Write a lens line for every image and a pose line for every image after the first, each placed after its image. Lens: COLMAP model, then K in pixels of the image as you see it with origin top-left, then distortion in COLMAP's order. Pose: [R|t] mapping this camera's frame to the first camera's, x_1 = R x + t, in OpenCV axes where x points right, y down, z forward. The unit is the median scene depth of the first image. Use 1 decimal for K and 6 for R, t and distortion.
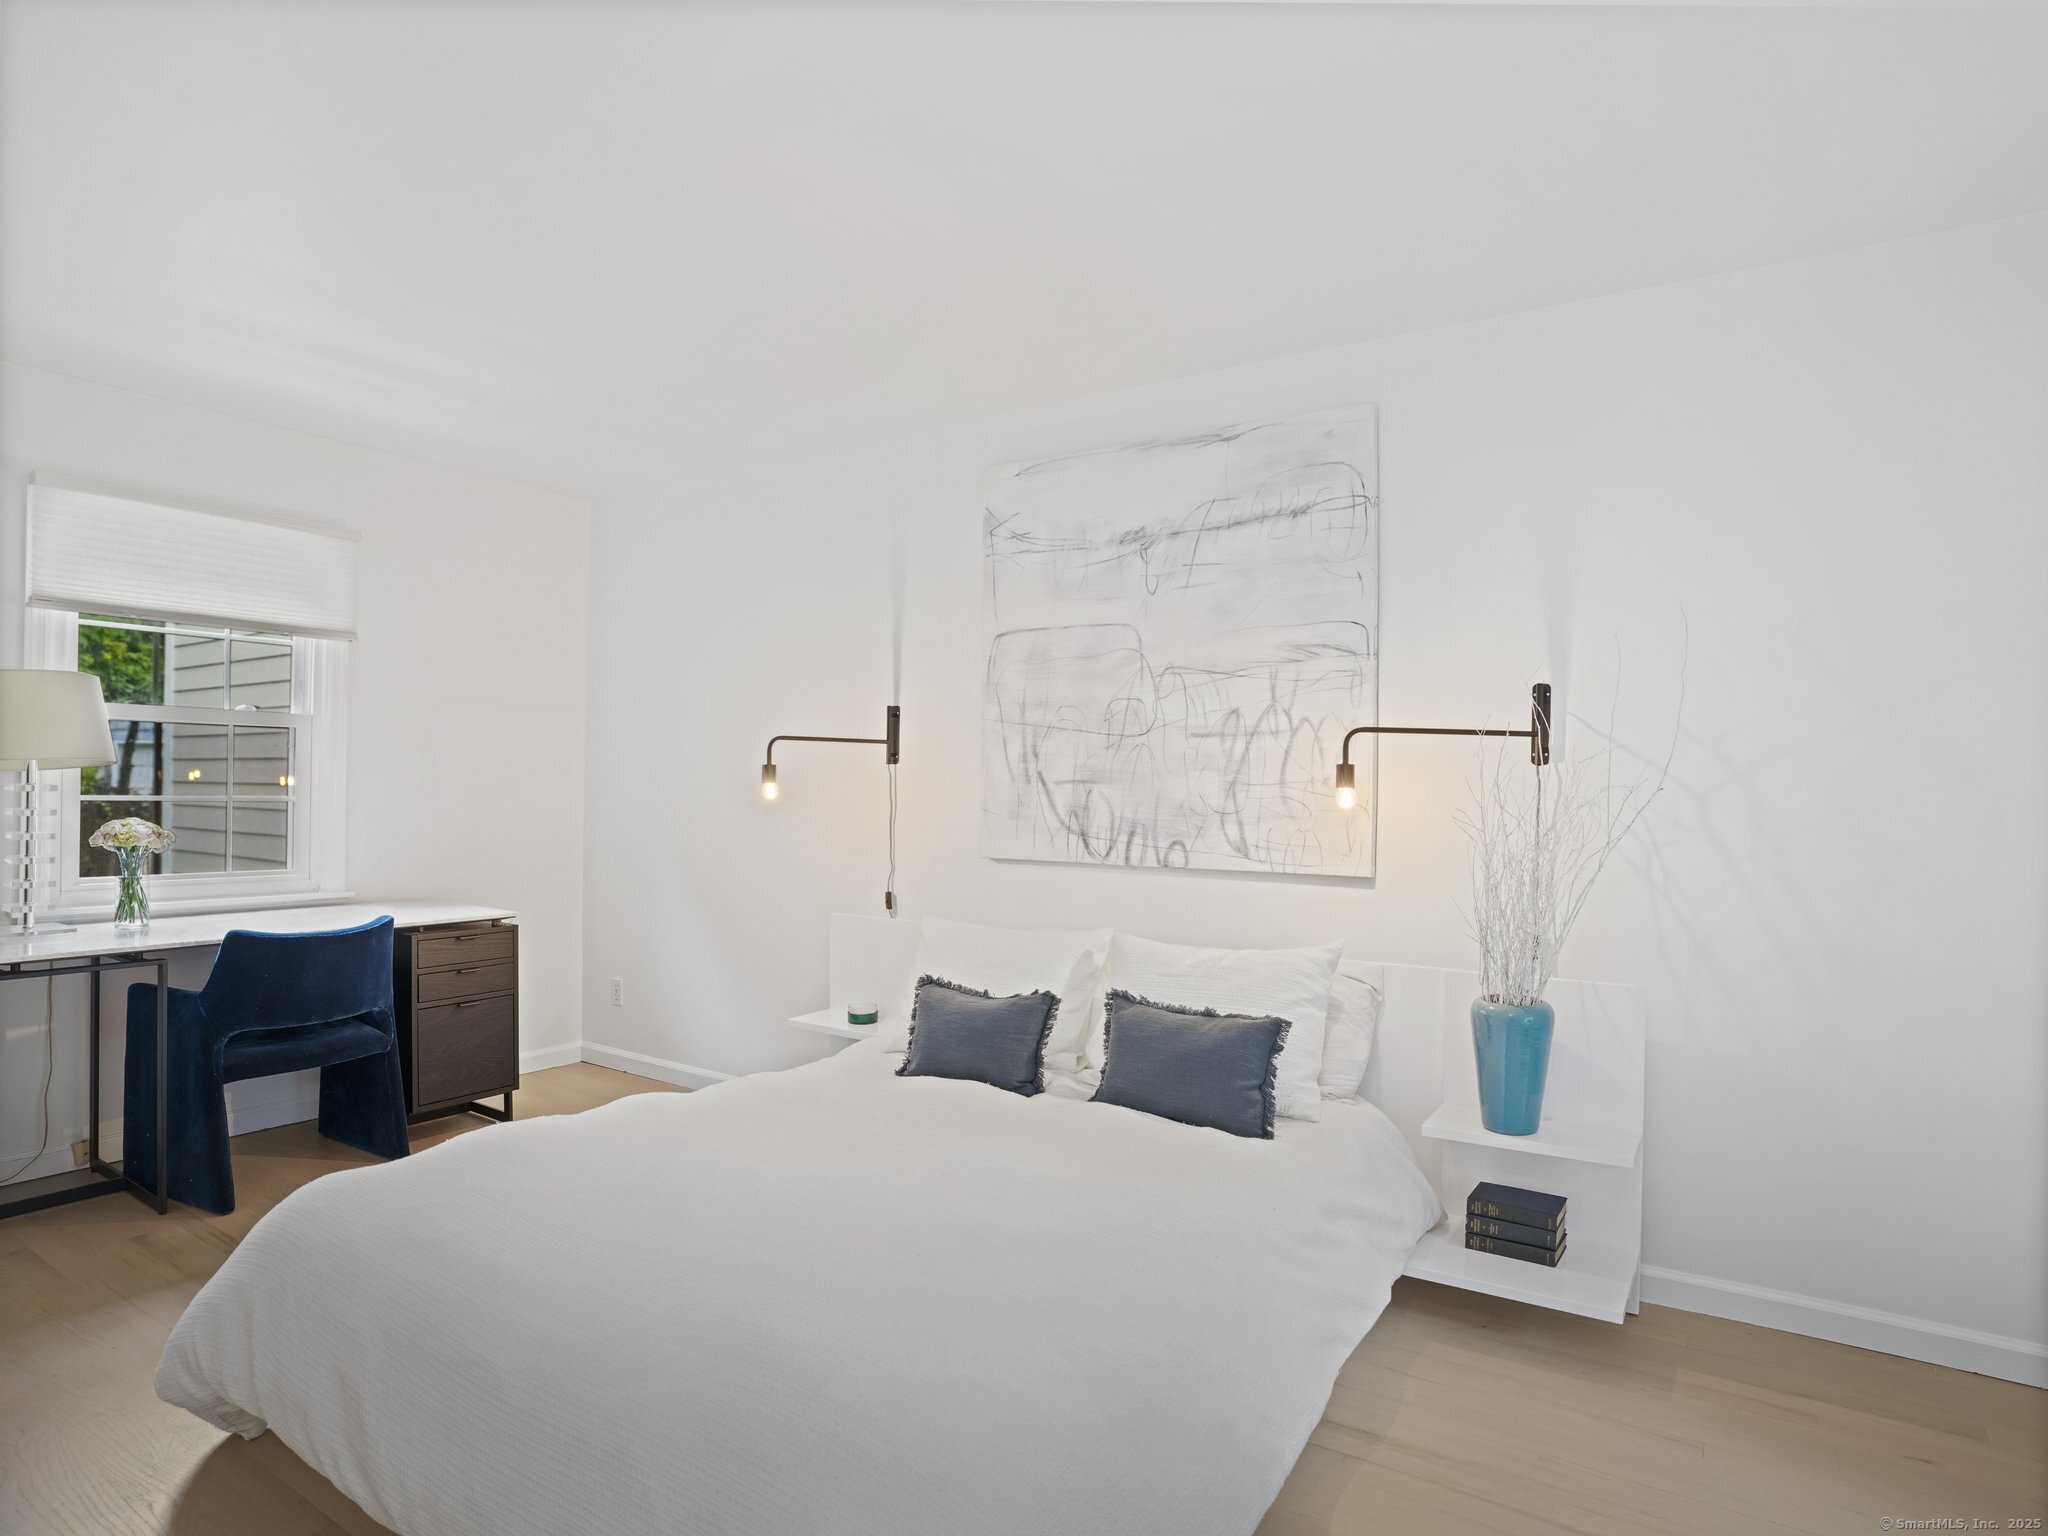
lens RADIAL K [[1139.7, 0, 1010.5], [0, 1139.7, 776.6], [0, 0, 1]] dist [-0.091567, 0.046493]
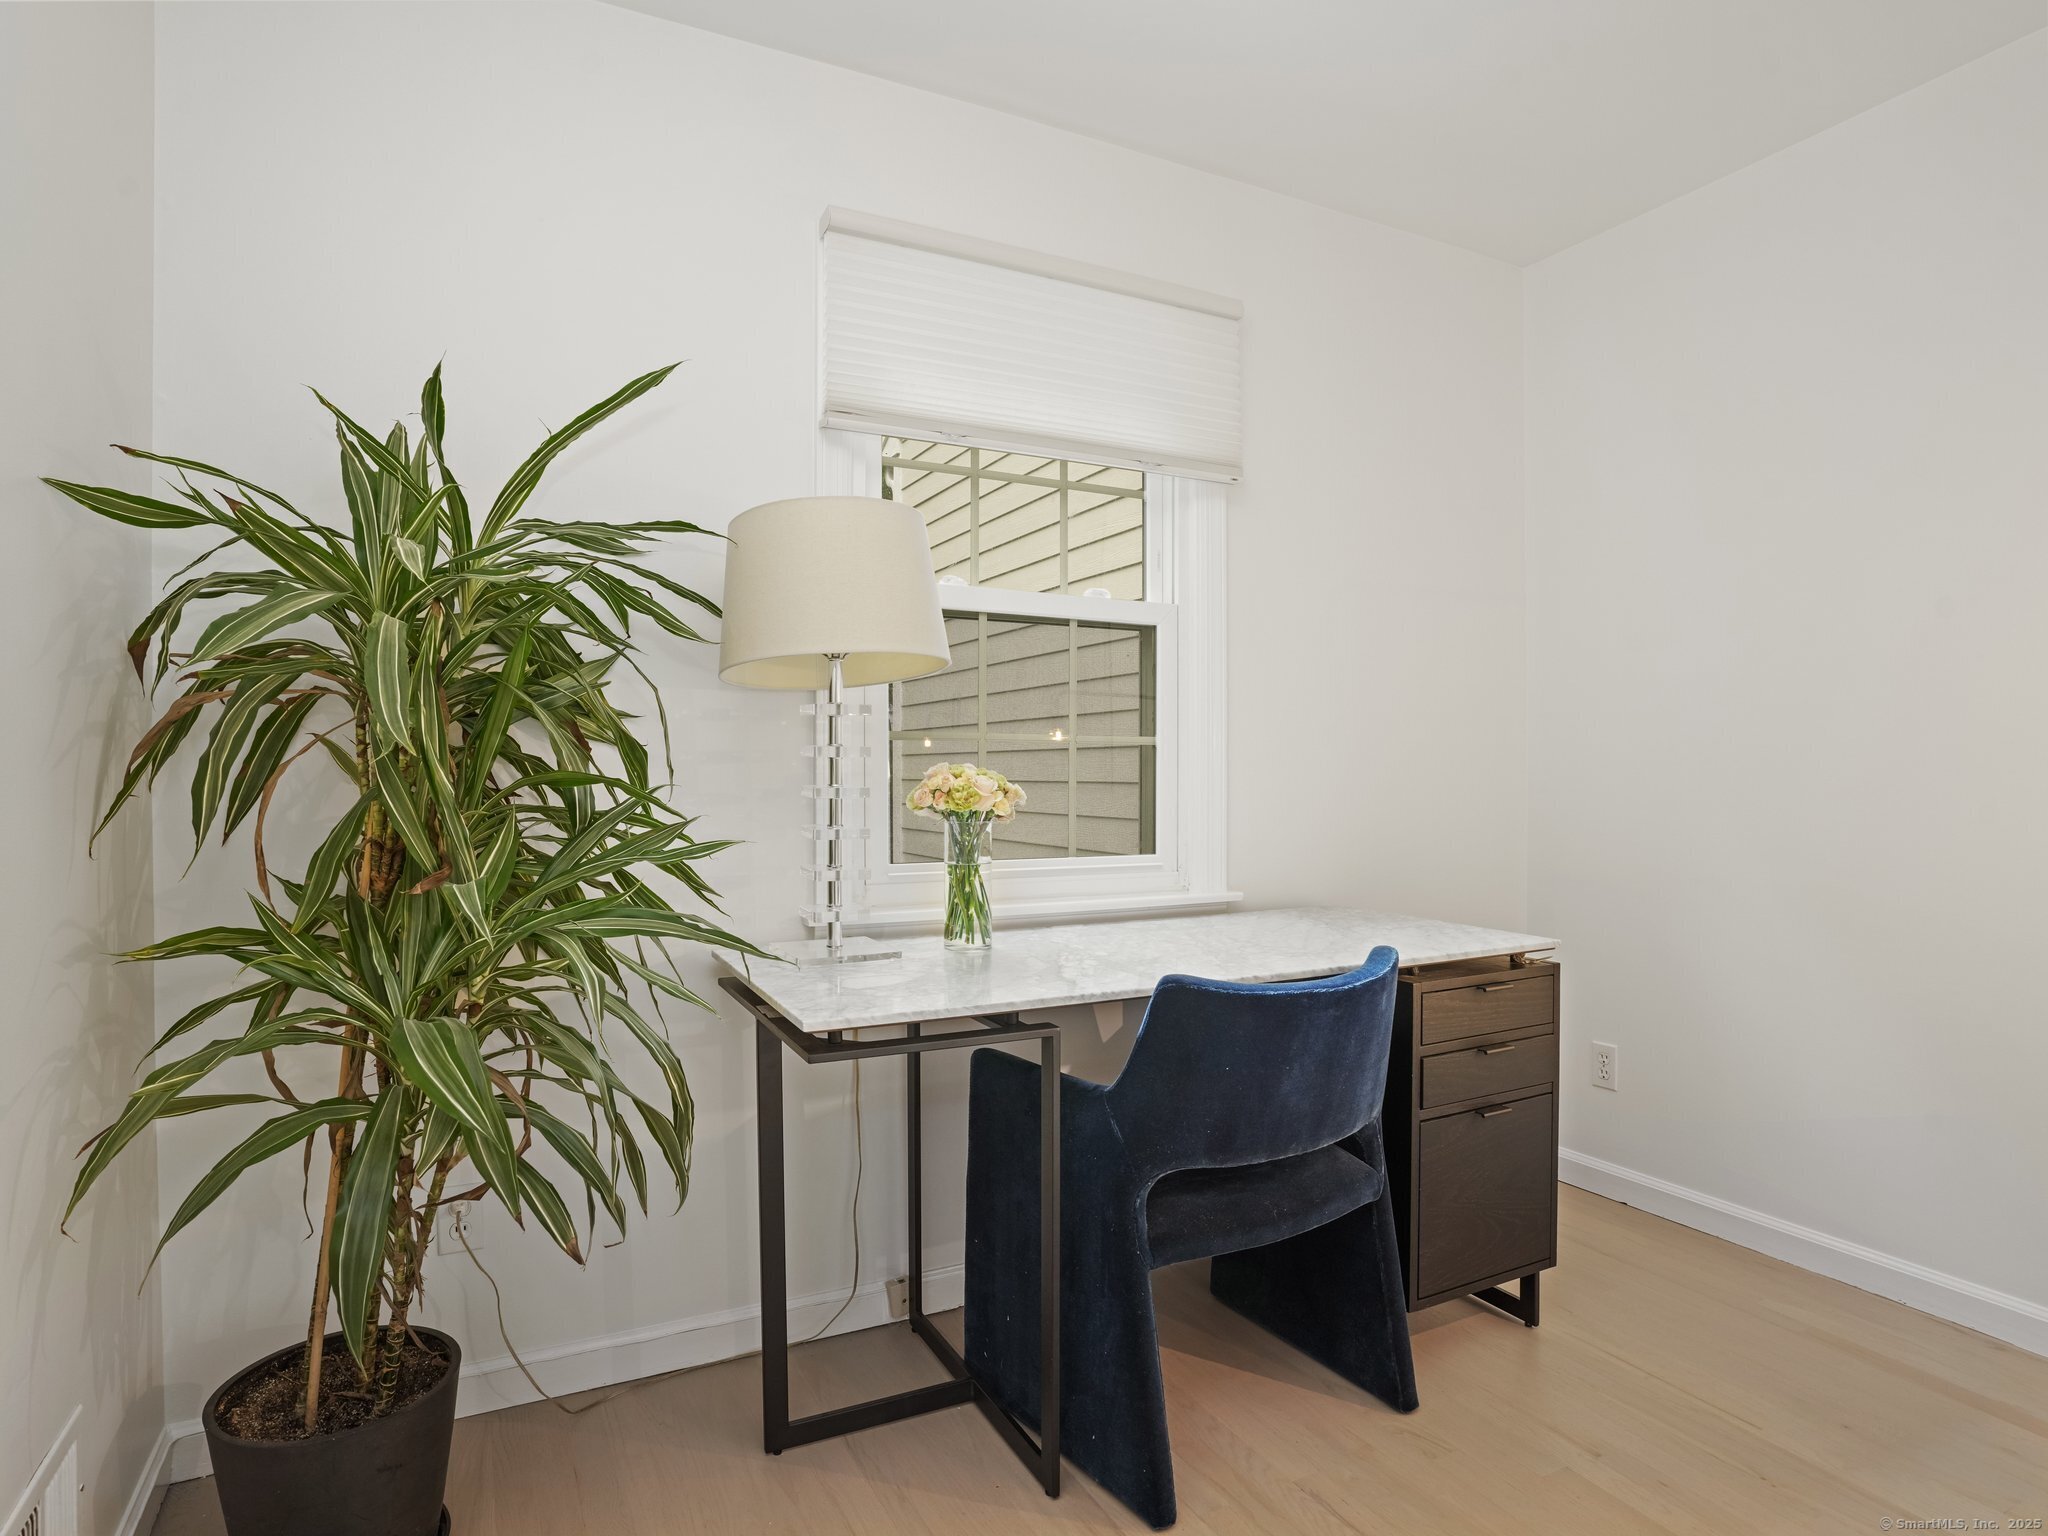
lens RADIAL K [[1139.7, 0, 1010.5], [0, 1139.7, 776.6], [0, 0, 1]] dist [-0.091567, 0.046493]
pose [[0.868481, -0.009846, -0.495625, -0.215091], [0.015291, 0.999859, 0.006931, 0.018456], [0.495487, -0.013598, 0.868509, 0.215910]]
